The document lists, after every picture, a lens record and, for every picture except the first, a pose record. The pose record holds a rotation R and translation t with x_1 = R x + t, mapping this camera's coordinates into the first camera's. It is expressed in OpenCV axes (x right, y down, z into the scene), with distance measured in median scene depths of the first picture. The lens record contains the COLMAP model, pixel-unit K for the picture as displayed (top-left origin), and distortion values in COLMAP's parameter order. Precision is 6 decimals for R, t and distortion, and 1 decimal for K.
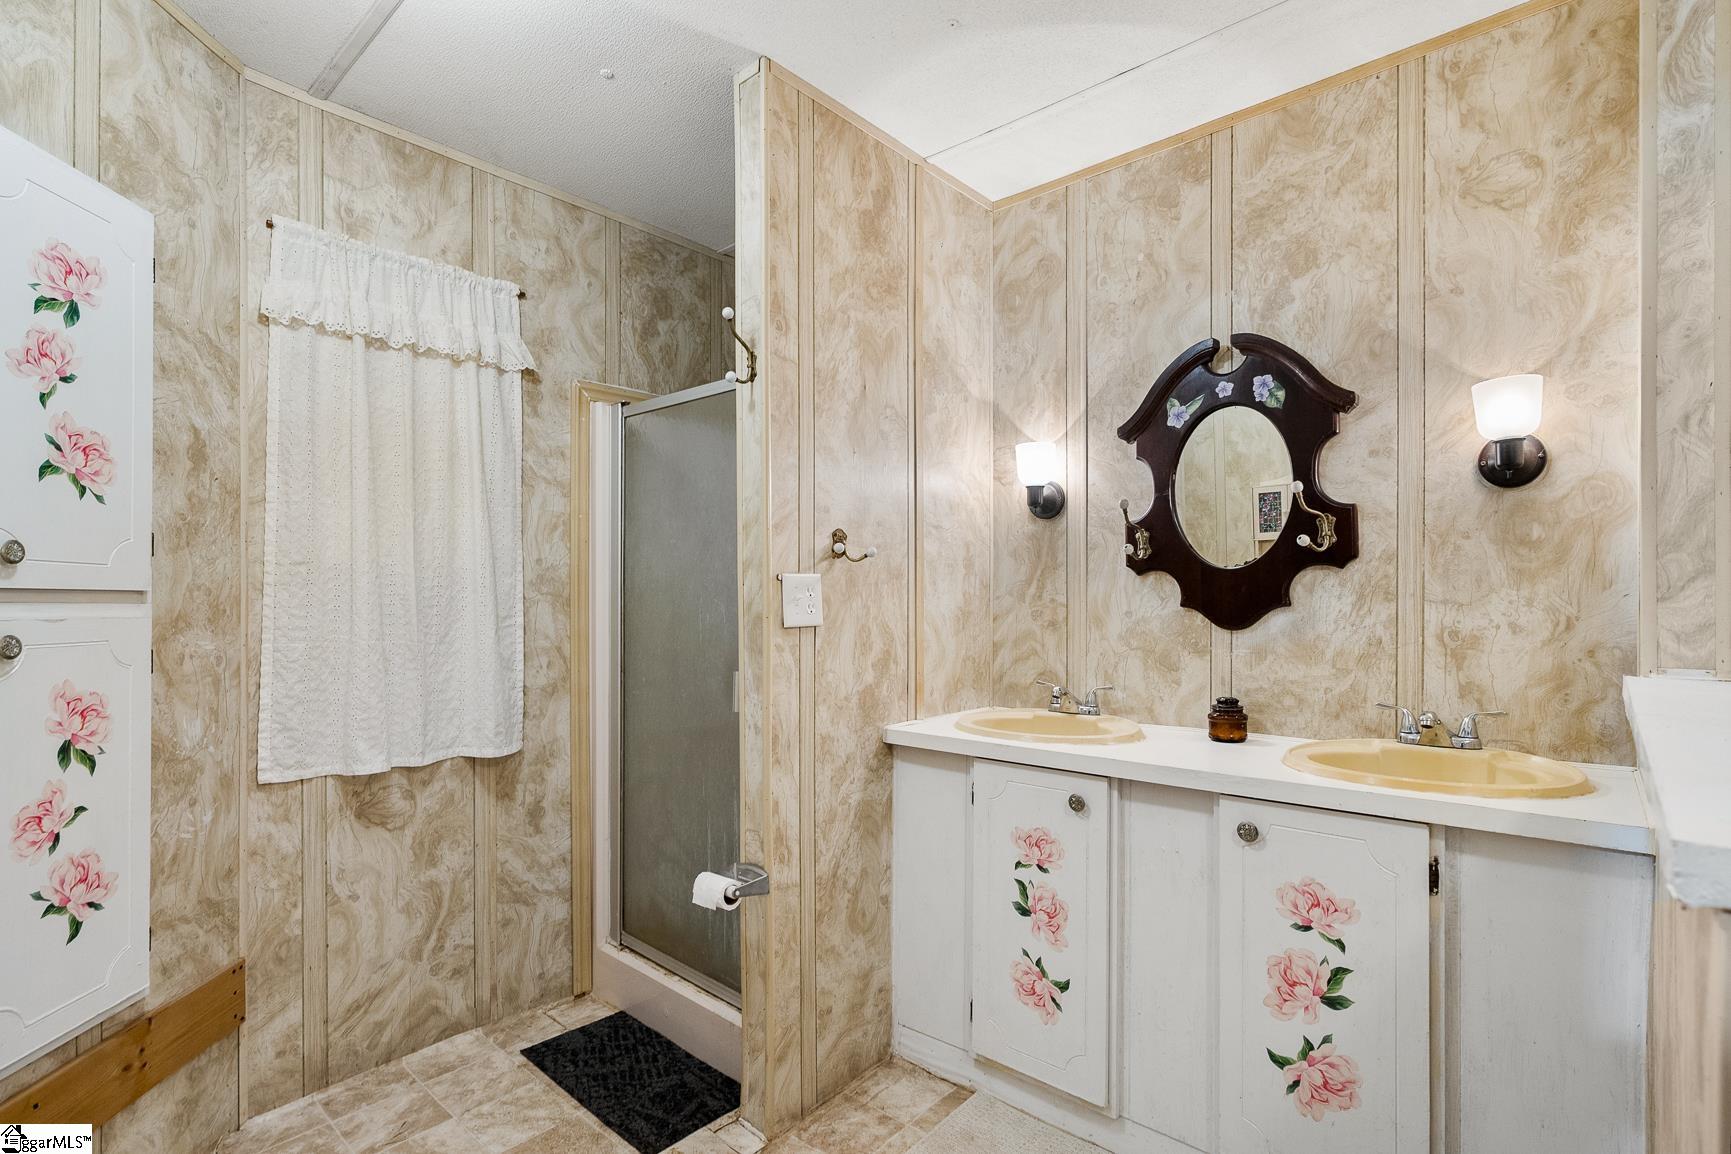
lens RADIAL K [[822.4, 0, 872.0], [0, 822.4, 584.6], [0, 0, 1]] dist [-0.004058, 0.000178]
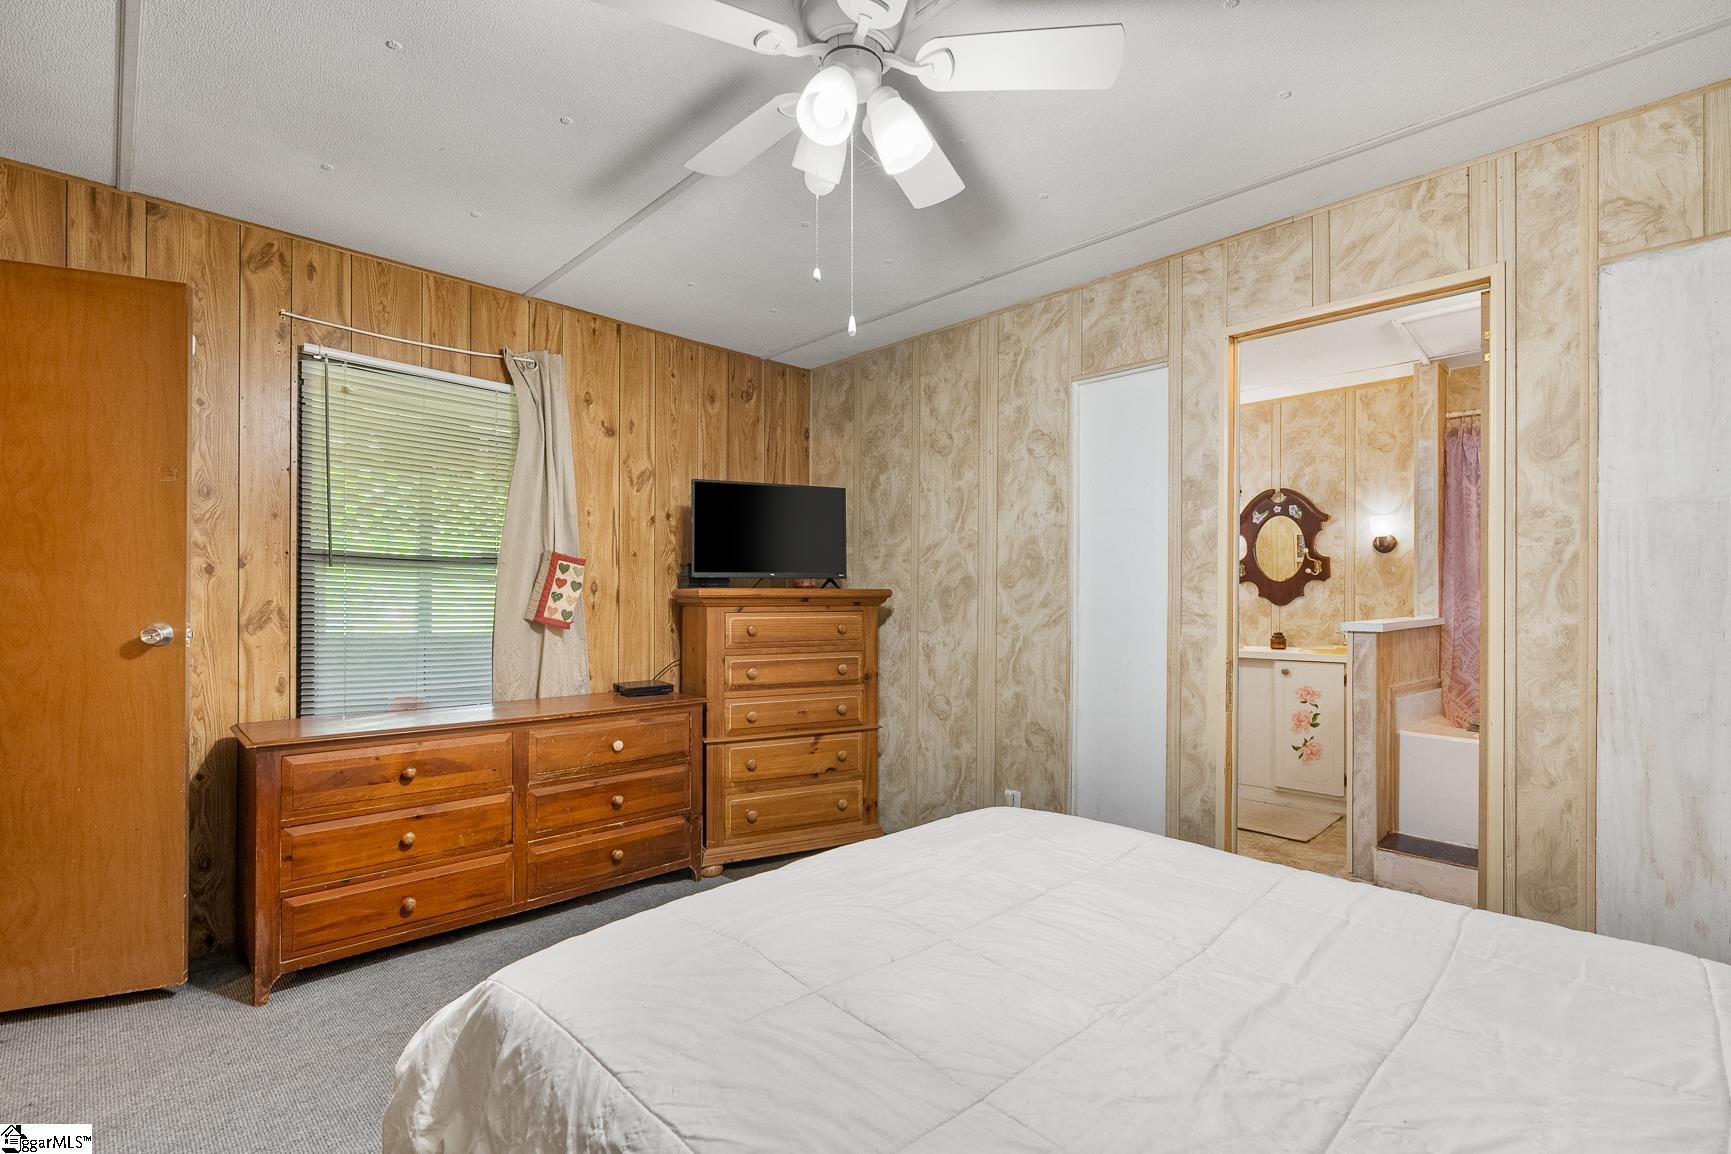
lens RADIAL K [[799.0, 0, 858.6], [0, 799.0, 581.5], [0, 0, 1]] dist [-0.009145, 0.004881]
pose [[0.997099, 0.004306, -0.075994, -0.696707], [-0.004585, 0.999983, -0.003502, -0.004058], [0.075978, 0.003840, 0.997102, -1.609455]]
